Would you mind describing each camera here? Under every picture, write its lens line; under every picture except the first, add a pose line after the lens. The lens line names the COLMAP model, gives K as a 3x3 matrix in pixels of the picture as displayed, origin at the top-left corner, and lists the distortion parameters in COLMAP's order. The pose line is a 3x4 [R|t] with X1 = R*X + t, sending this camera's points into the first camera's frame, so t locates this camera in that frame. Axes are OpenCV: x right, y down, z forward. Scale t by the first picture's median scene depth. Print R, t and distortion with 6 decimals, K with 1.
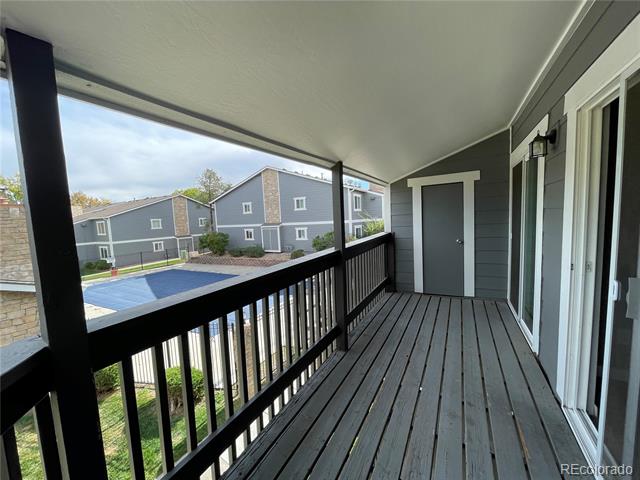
lens RADIAL K [[256.9, 0, 320.3], [0, 256.9, 238.9], [0, 0, 1]] dist [-0.002746, 0.000663]
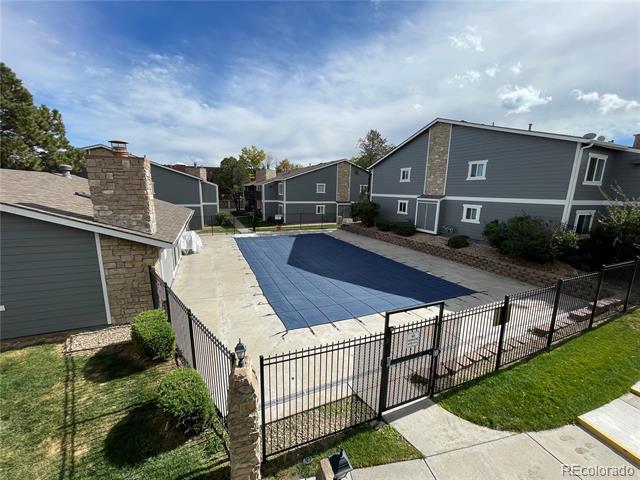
lens RADIAL K [[256.9, 0, 319.6], [0, 256.9, 238.1], [0, 0, 1]] dist [-0.002746, 0.000663]
pose [[0.781364, 0.174172, -0.599279, 0.033530], [-0.106411, 0.983386, 0.147064, -0.012514], [0.614937, -0.051140, 0.786916, 0.173402]]
